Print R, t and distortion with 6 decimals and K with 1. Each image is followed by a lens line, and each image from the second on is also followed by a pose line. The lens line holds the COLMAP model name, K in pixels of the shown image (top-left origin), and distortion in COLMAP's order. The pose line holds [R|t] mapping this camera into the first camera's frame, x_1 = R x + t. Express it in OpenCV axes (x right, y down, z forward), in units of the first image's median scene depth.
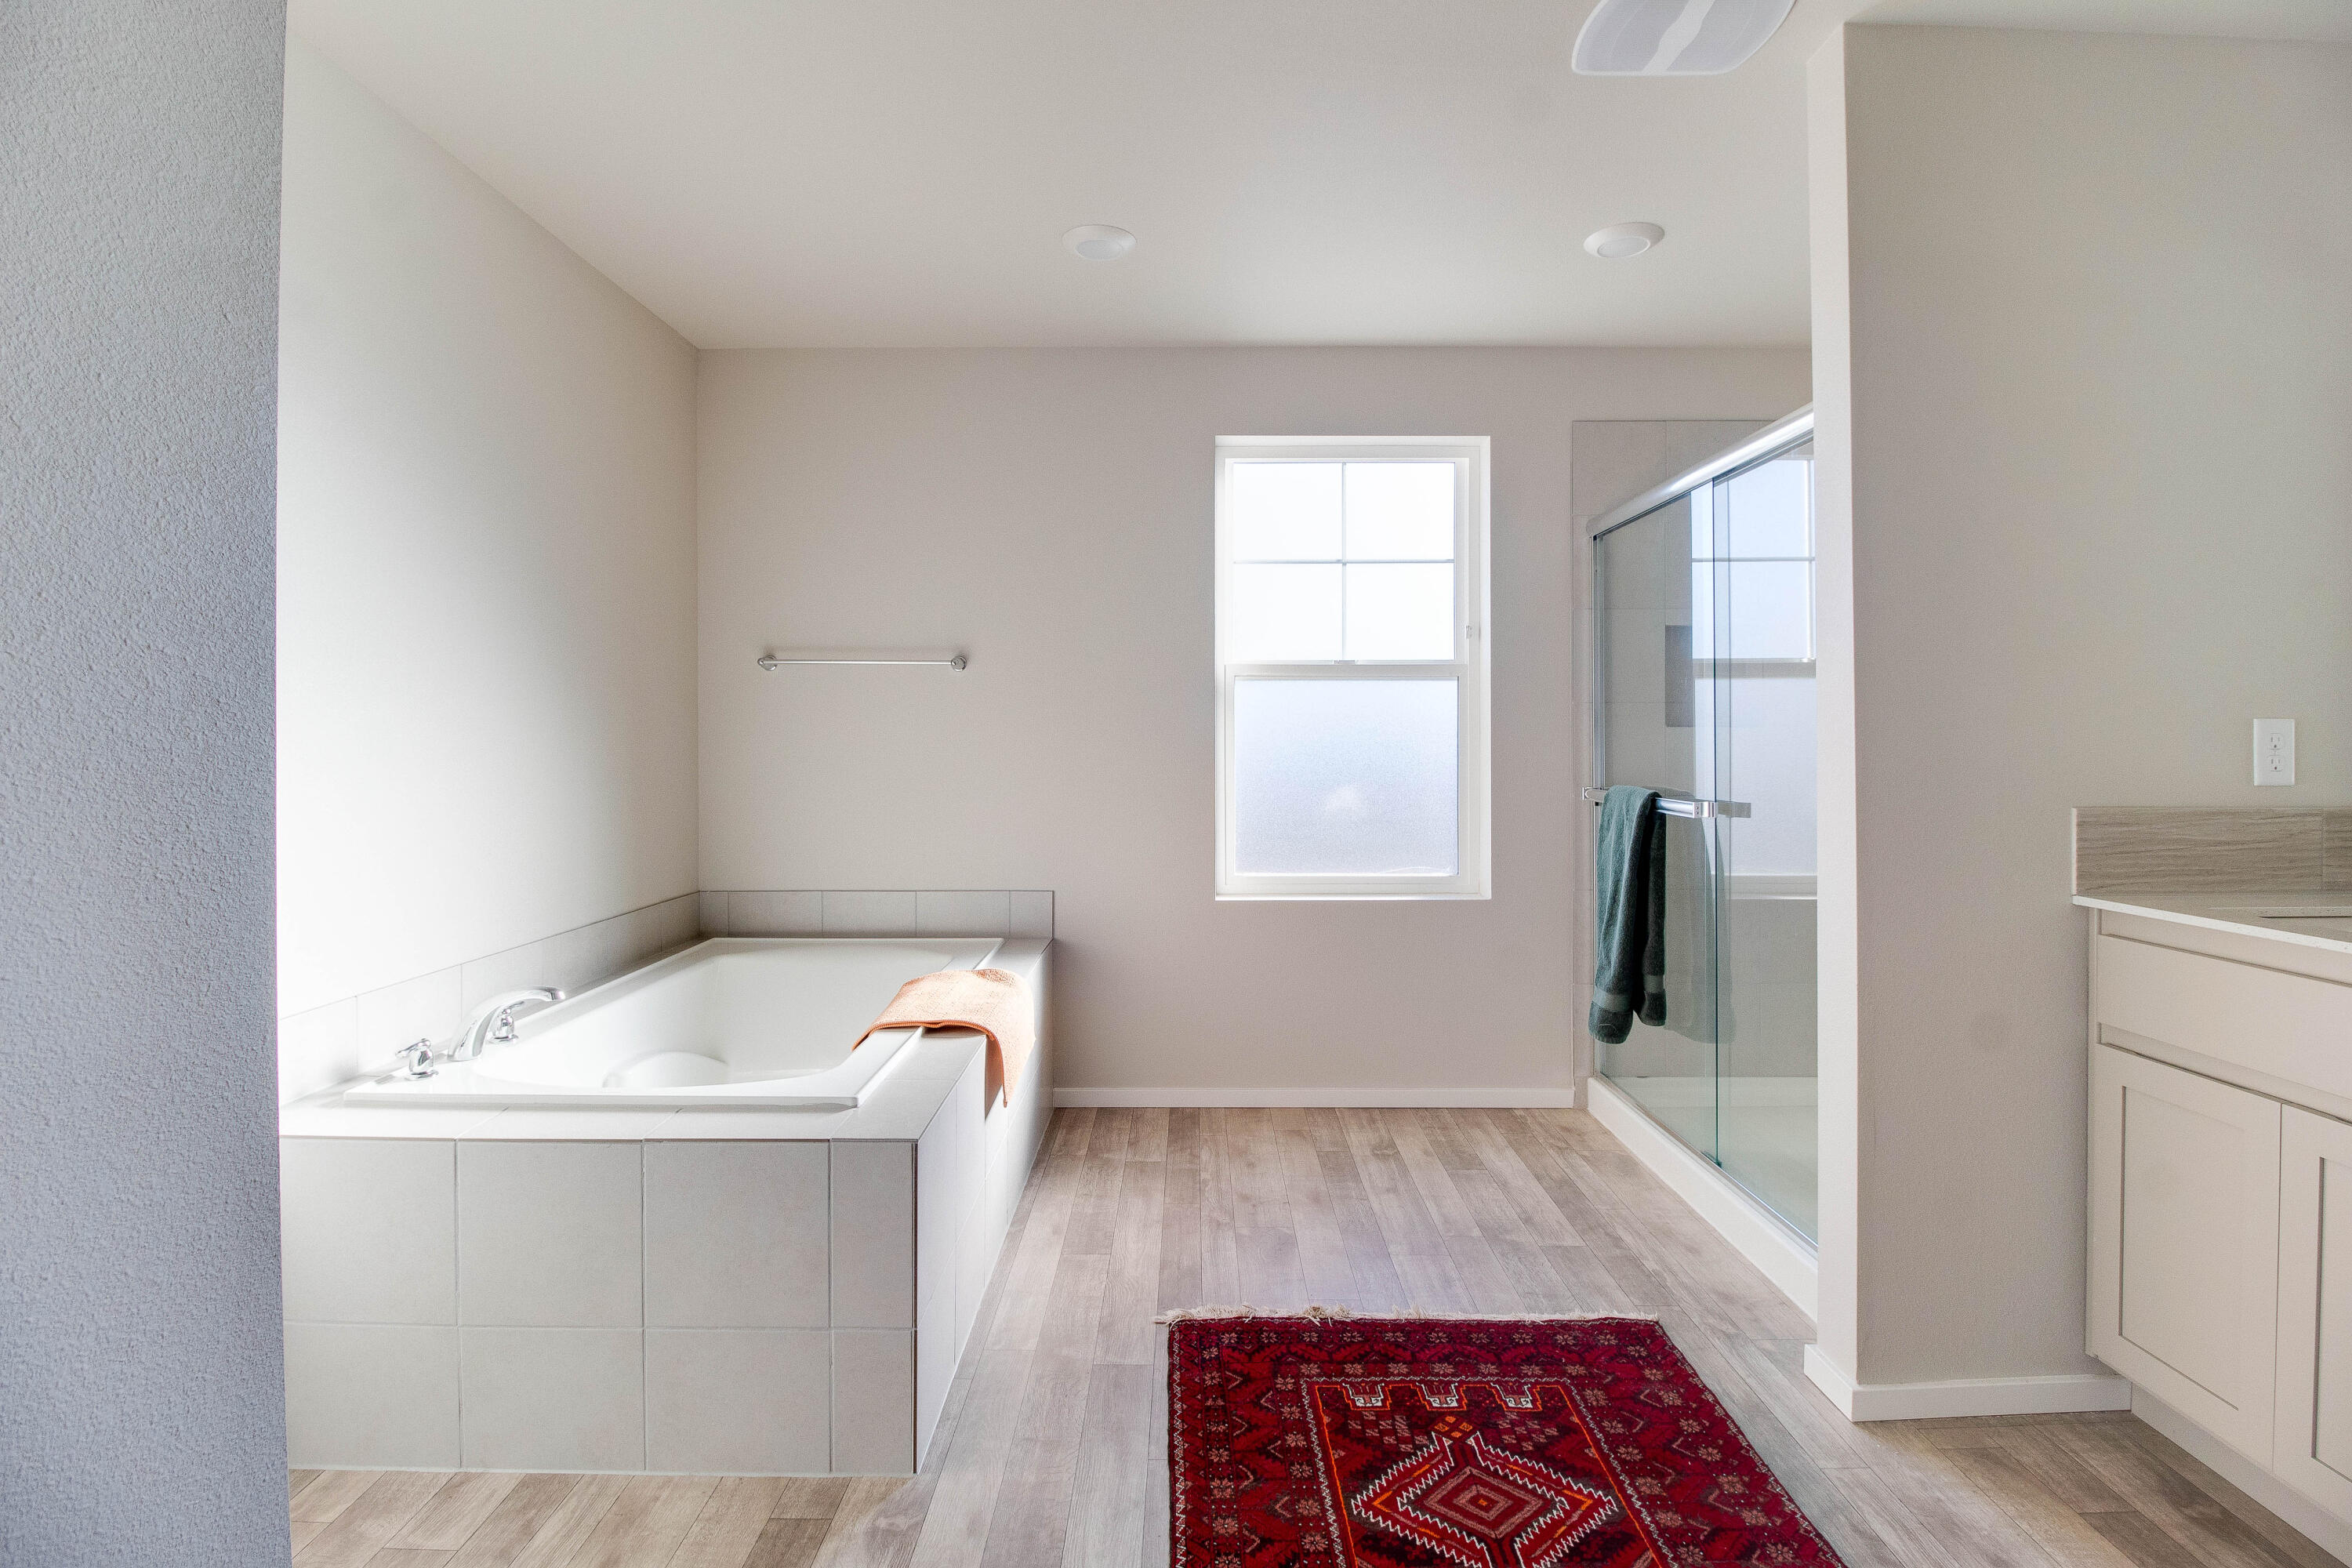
lens RADIAL K [[1110.0, 0, 1179.1], [0, 1110.0, 749.1], [0, 0, 1]] dist [0.000138, -0.016529]
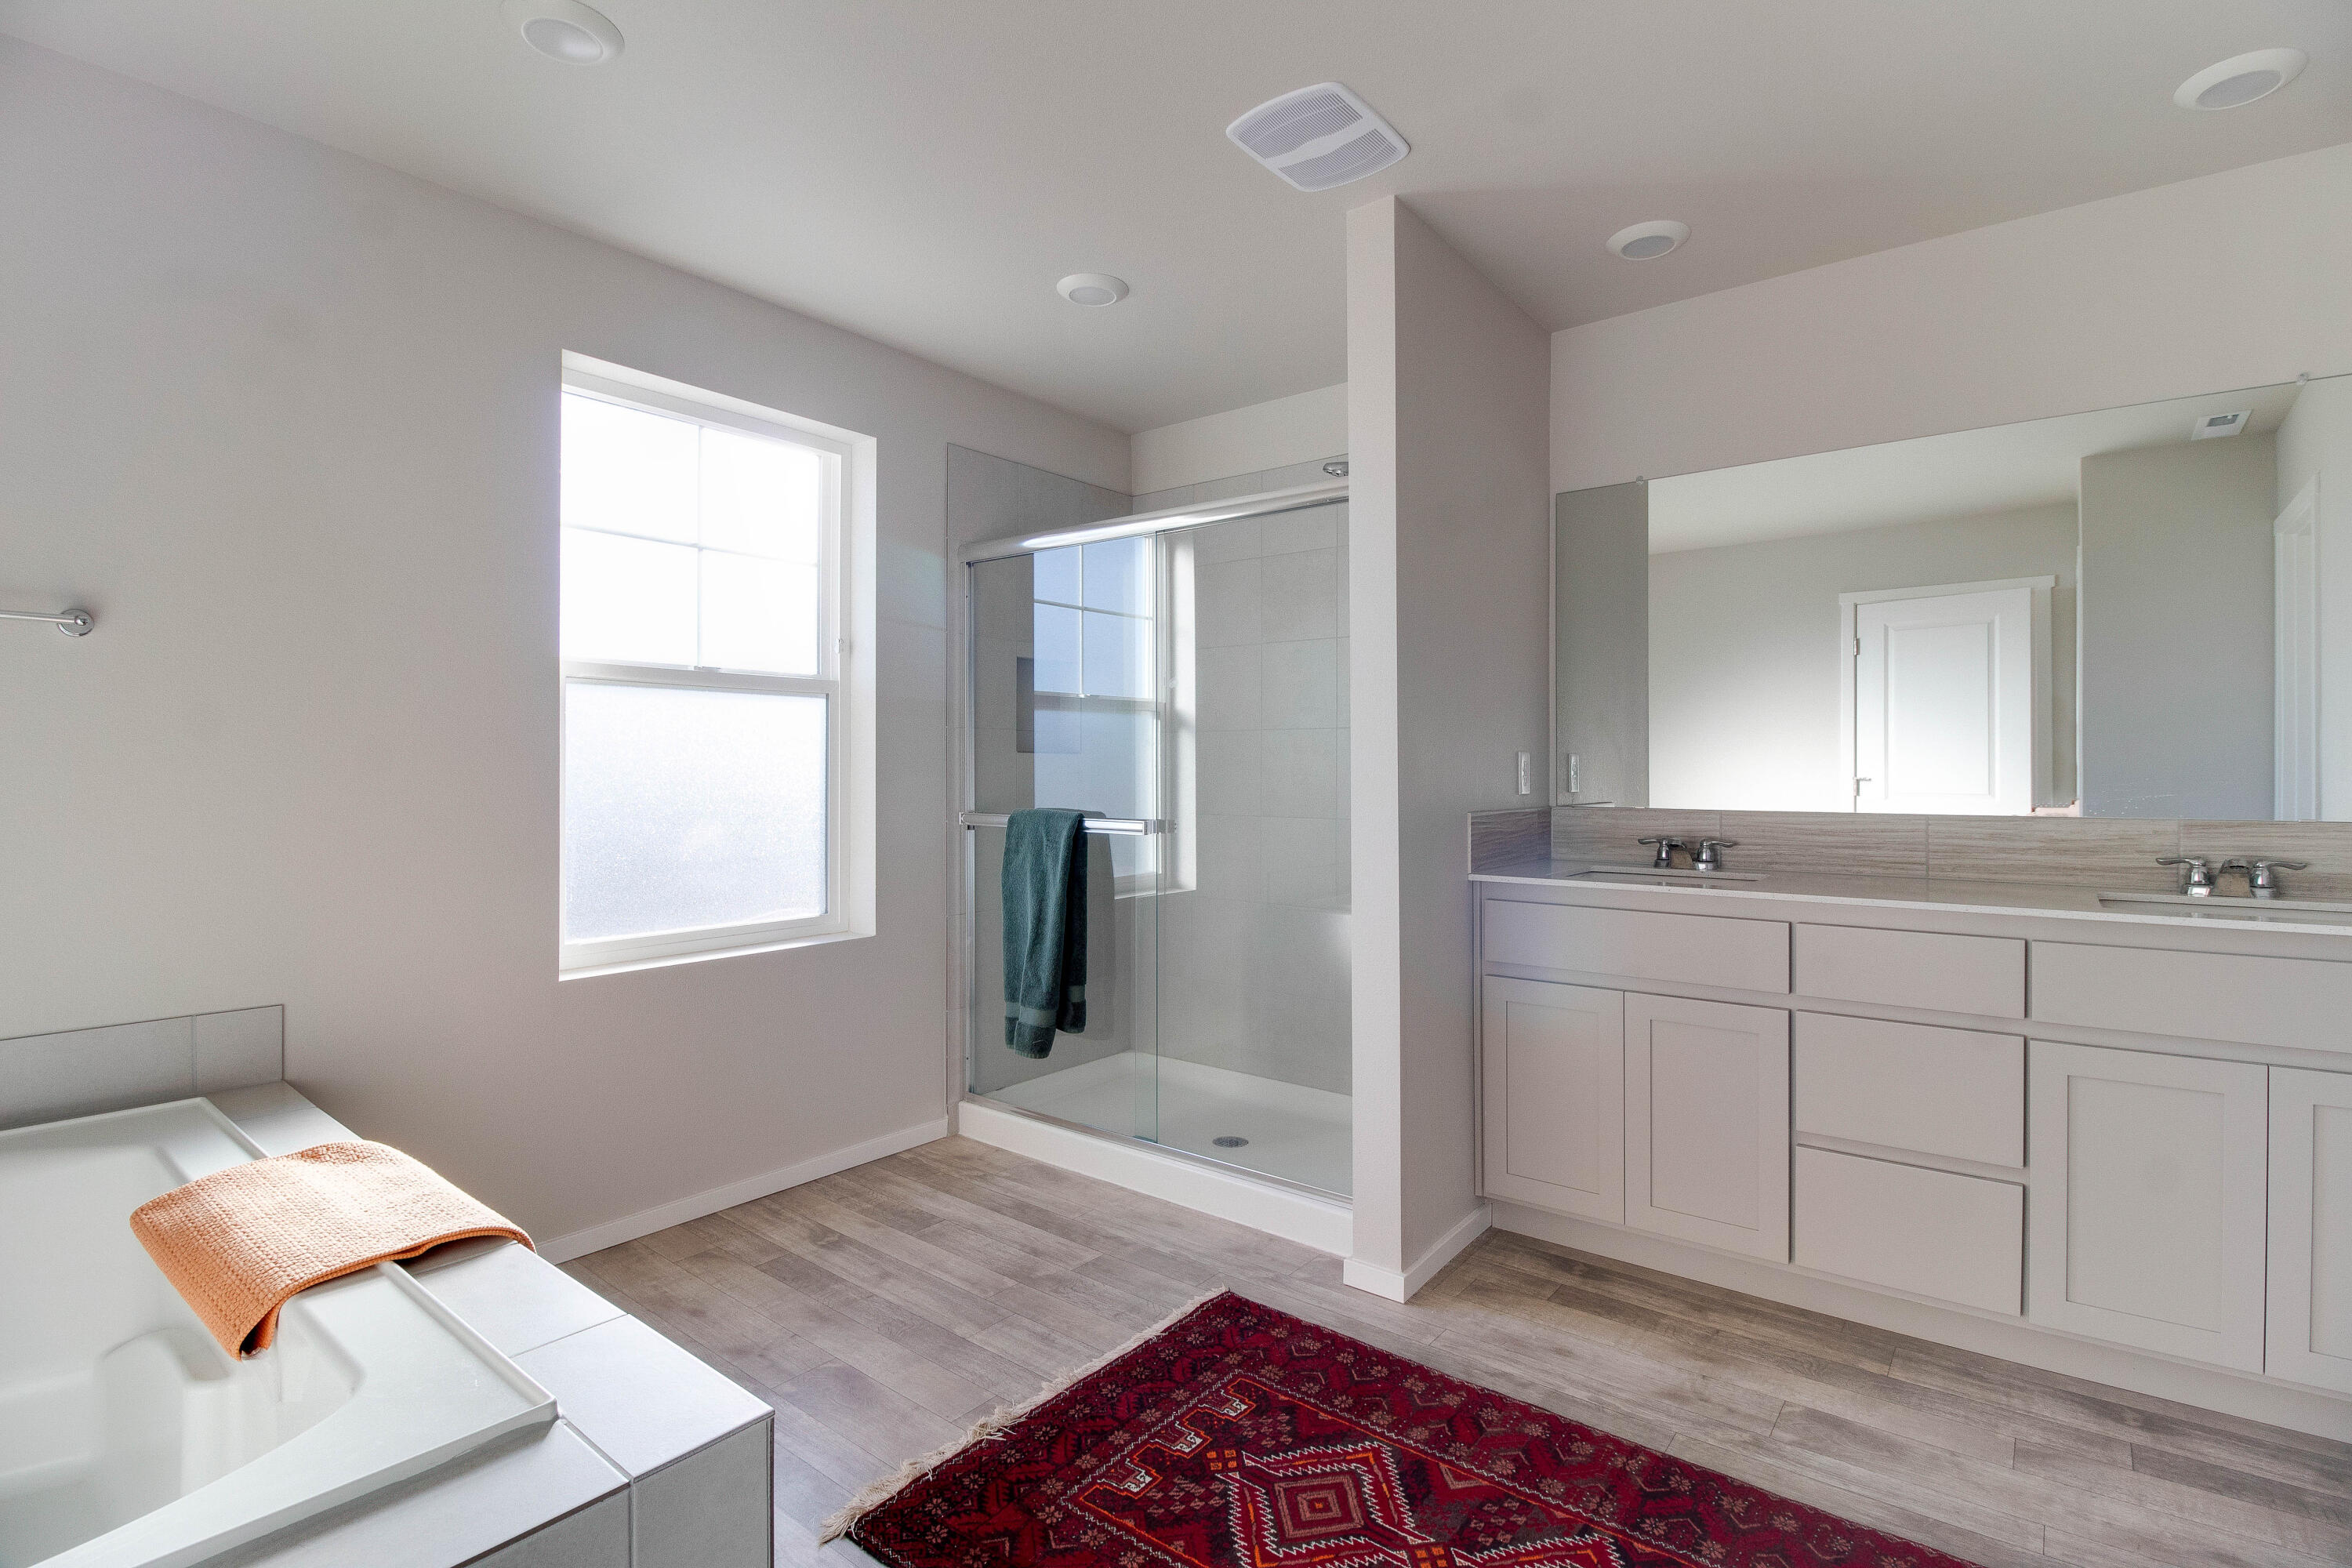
lens RADIAL K [[1101.4, 0, 1202.2], [0, 1101.4, 763.5], [0, 0, 1]] dist [-0.001989, -0.015380]
pose [[0.605172, 0.005557, 0.796075, -0.384084], [0.003197, 0.999951, -0.009411, 0.001102], [-0.796088, 0.008240, 0.605124, 0.294308]]
